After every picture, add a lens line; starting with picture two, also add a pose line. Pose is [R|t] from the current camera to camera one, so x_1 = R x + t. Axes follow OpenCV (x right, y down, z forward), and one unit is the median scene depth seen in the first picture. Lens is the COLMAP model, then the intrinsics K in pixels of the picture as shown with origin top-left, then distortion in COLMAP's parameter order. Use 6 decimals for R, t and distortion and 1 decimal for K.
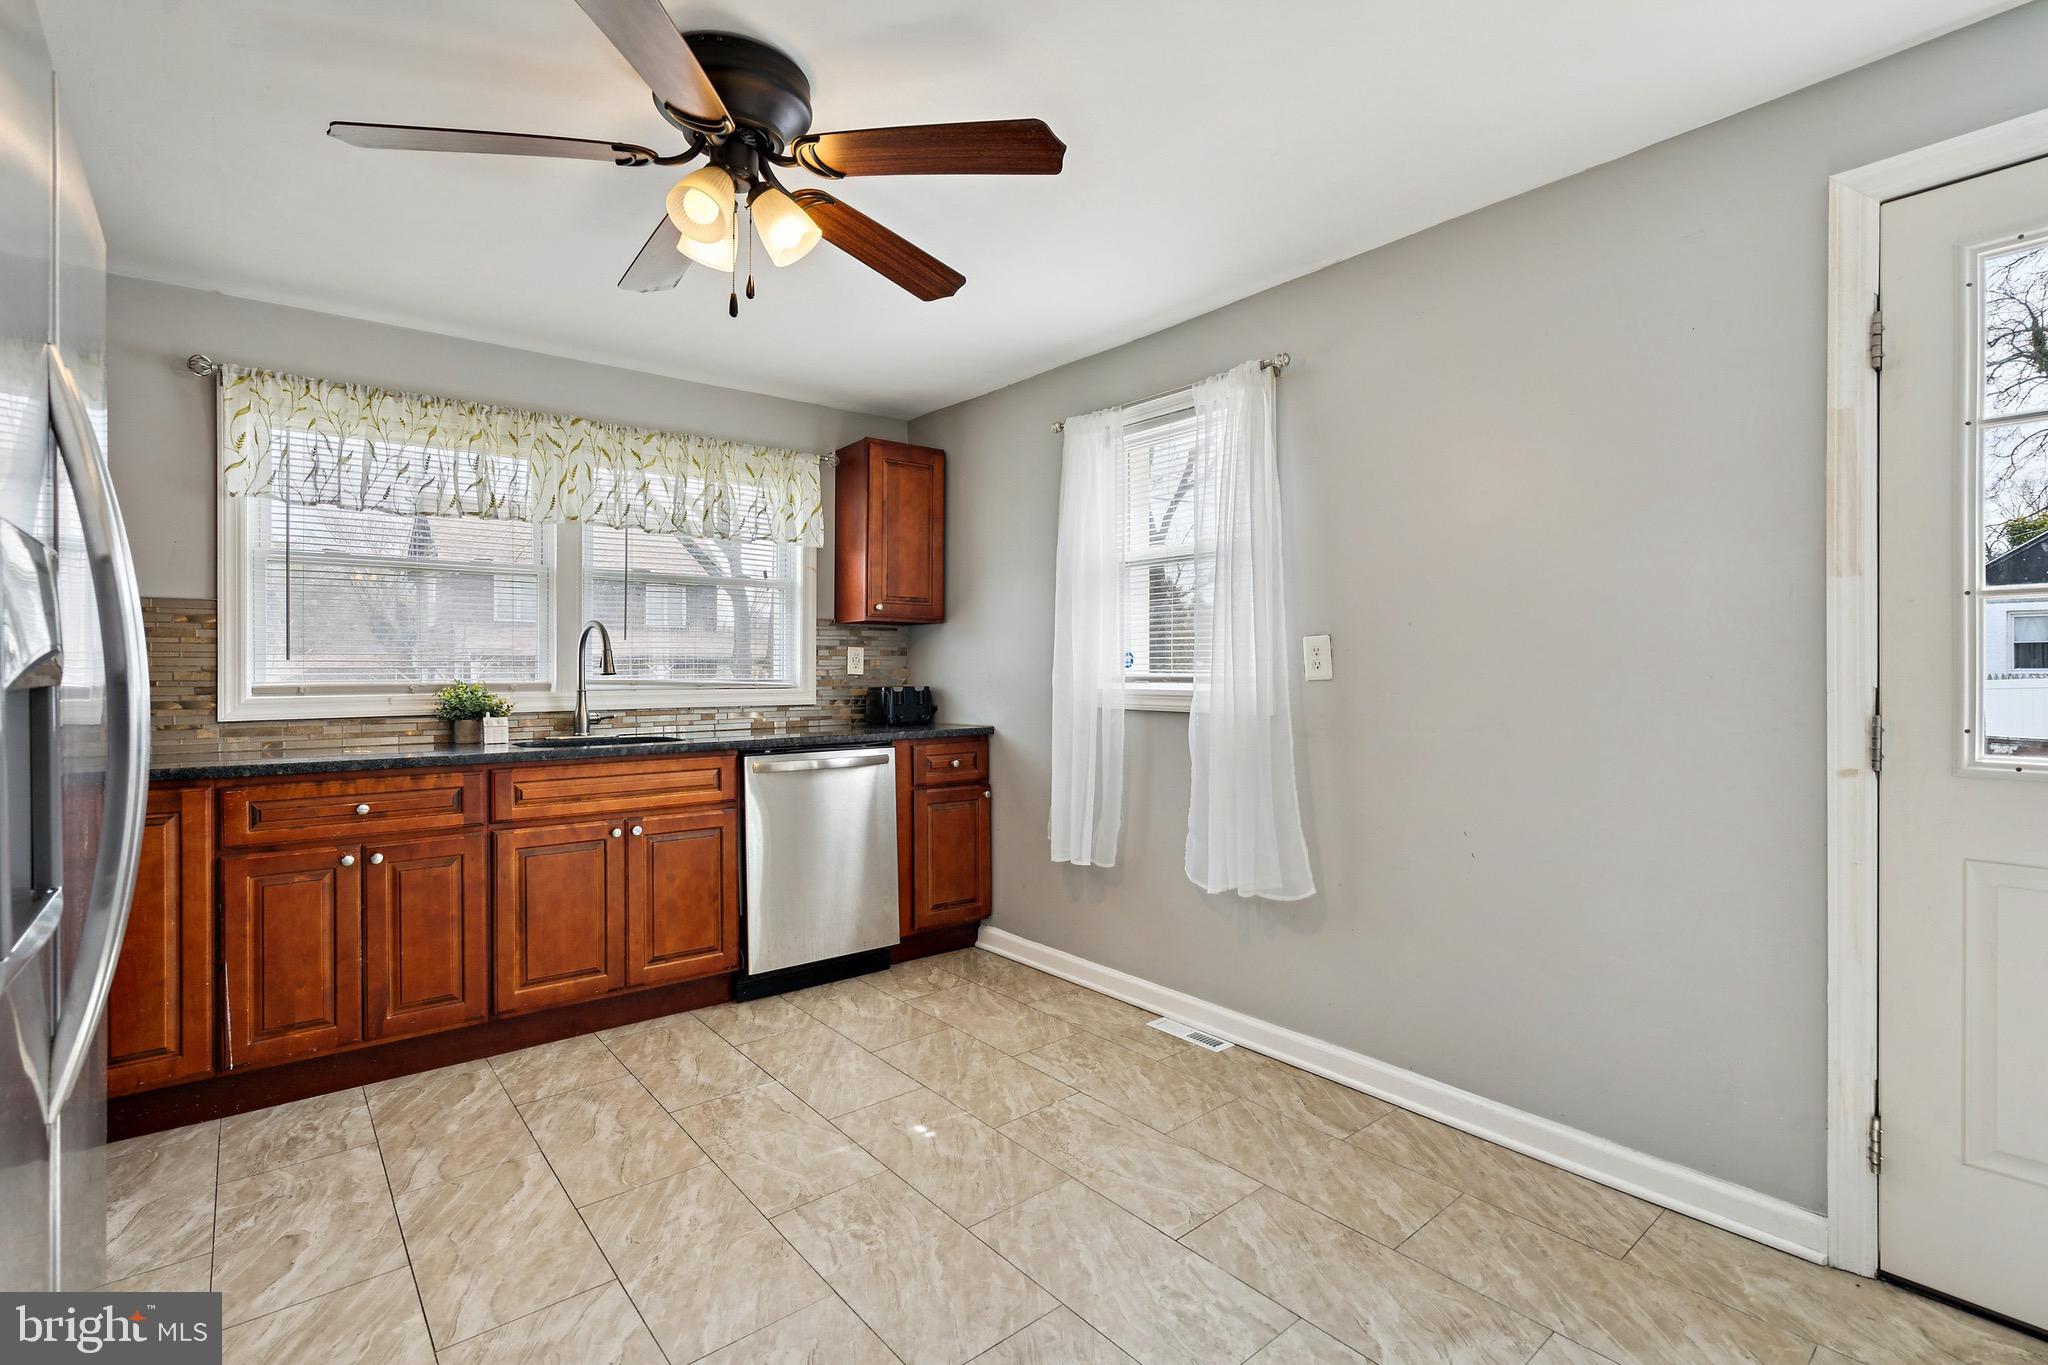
lens RADIAL K [[934.4, 0, 1021.5], [0, 934.4, 676.6], [0, 0, 1]] dist [0.000421, 0.000158]
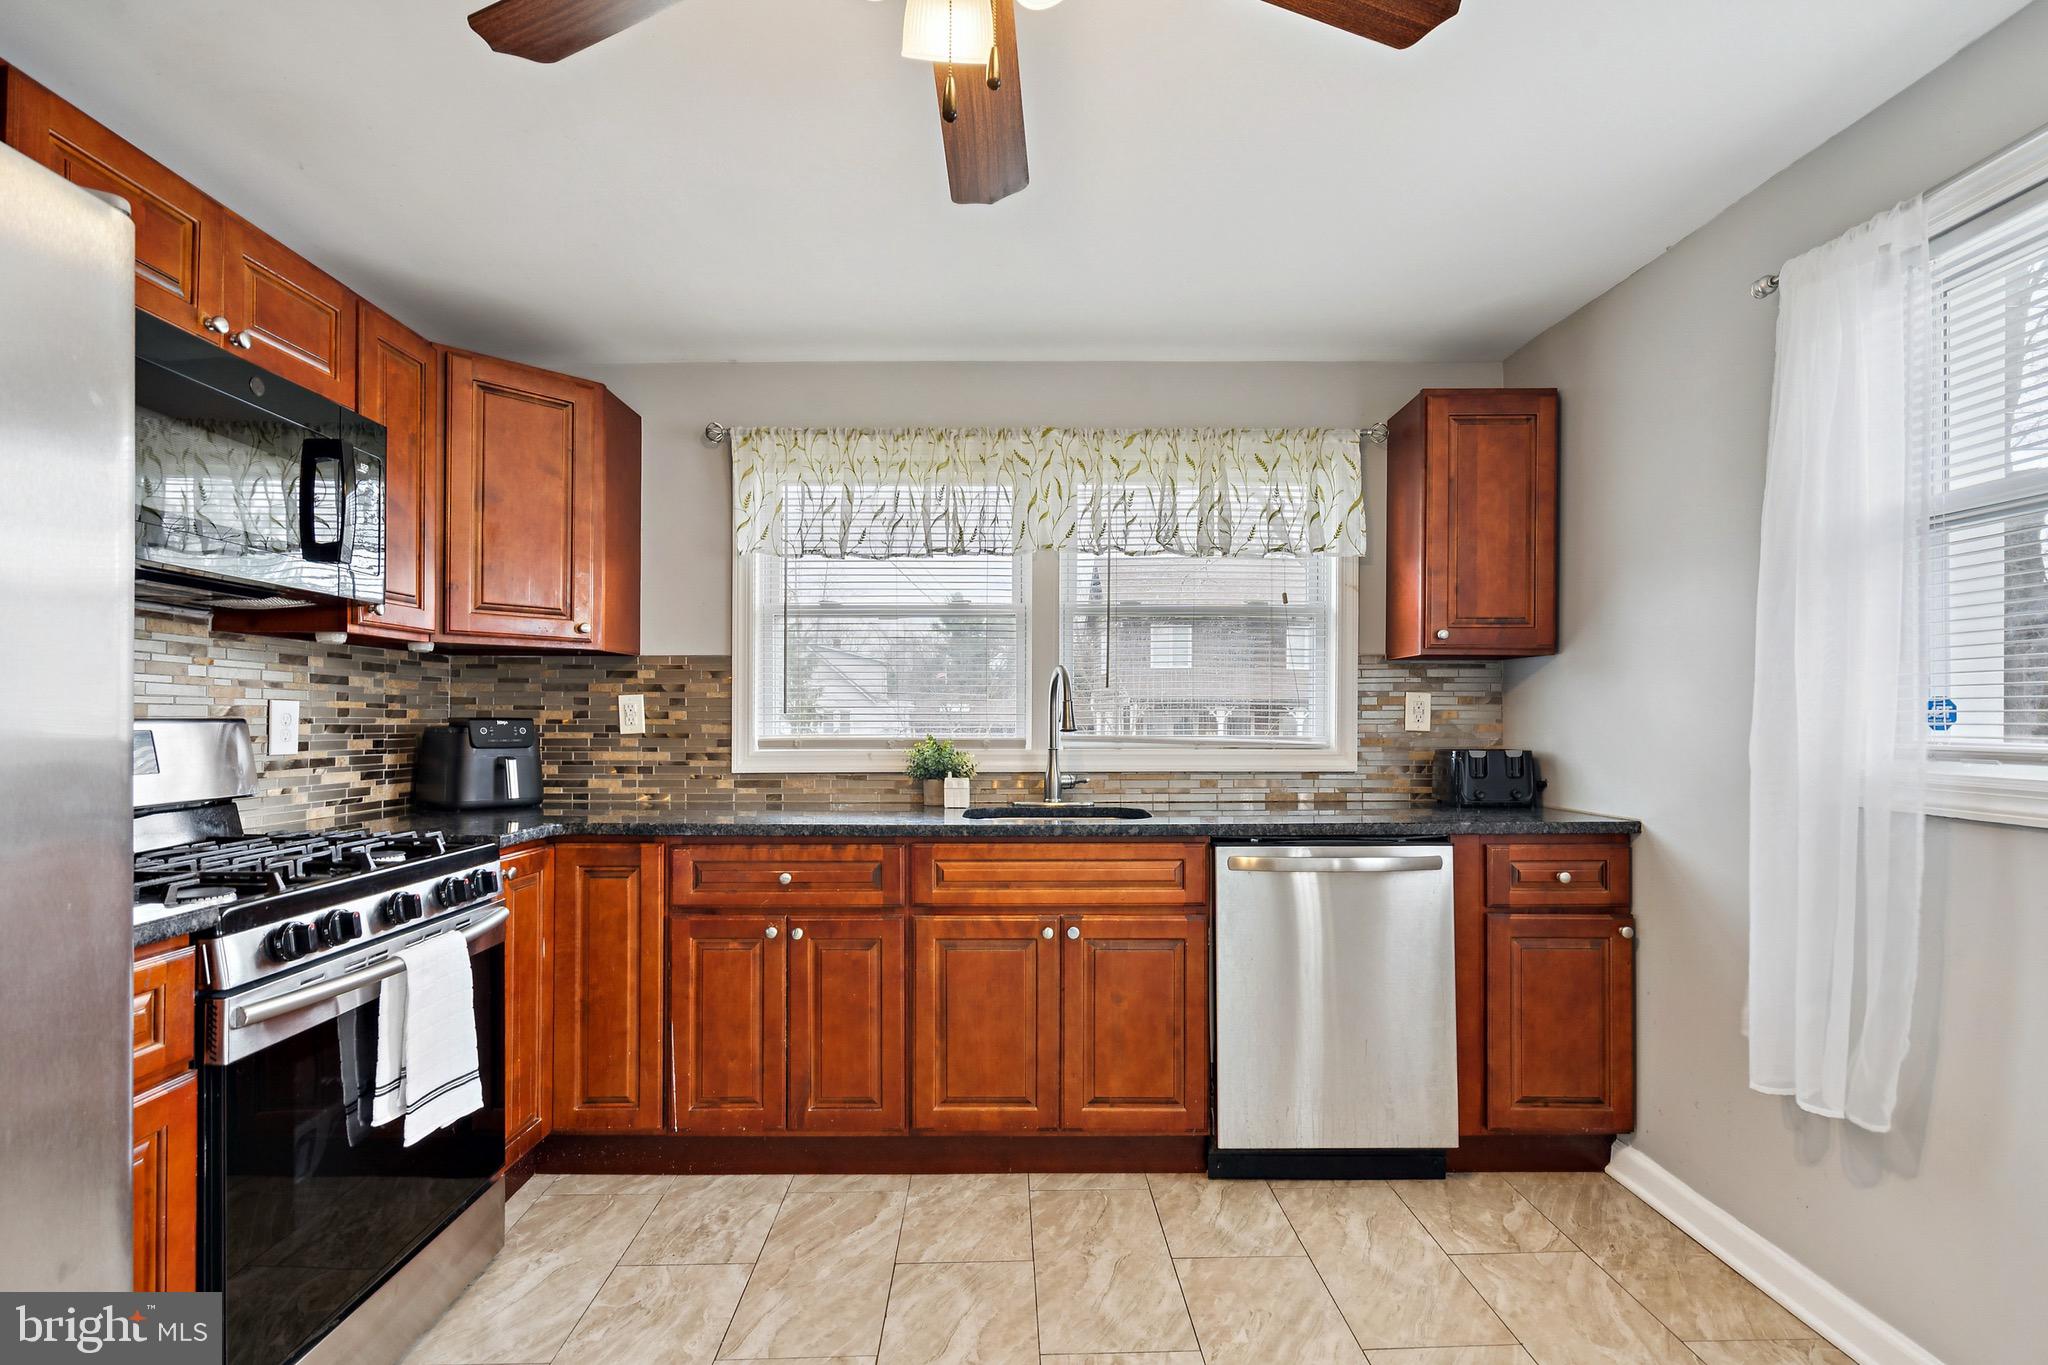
lens RADIAL K [[954.5, 0, 1022.5], [0, 954.5, 712.0], [0, 0, 1]] dist [-0.004683, 0.000675]
pose [[0.785242, 0.001598, -0.619187, 0.046806], [-0.006754, 0.999959, -0.005984, -0.013724], [0.619152, 0.008880, 0.785221, 0.324291]]
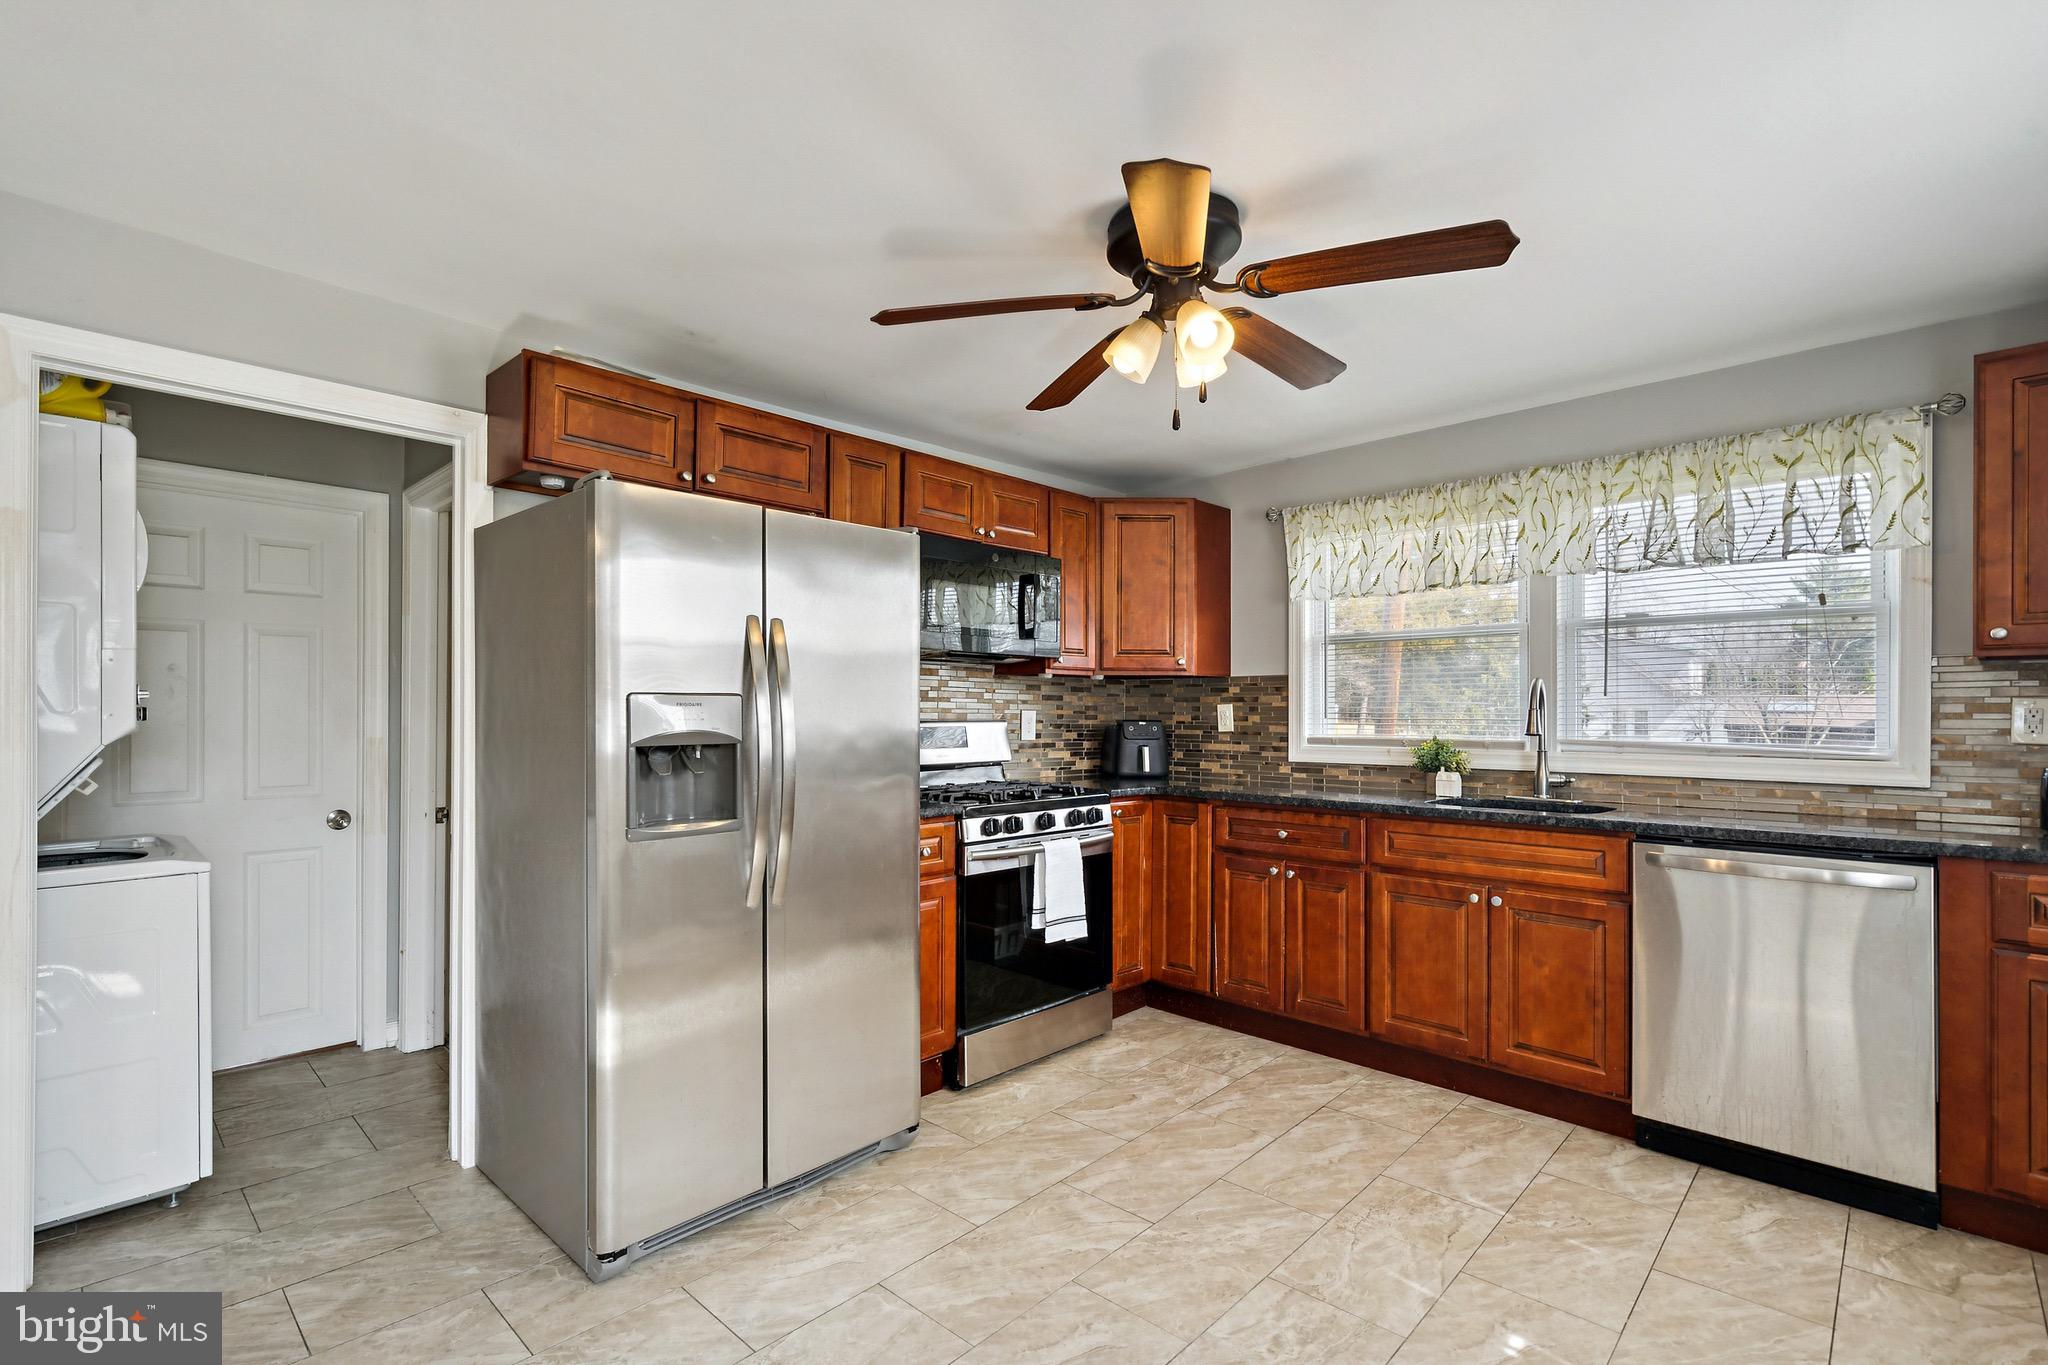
lens RADIAL K [[946.3, 0, 1020.3], [0, 946.3, 708.5], [0, 0, 1]] dist [-0.001808, 0.000641]
pose [[0.117031, 0.000898, -0.993128, 0.458408], [-0.008302, 0.999966, -0.000074, -0.025447], [0.993094, 0.008254, 0.117034, 0.380610]]
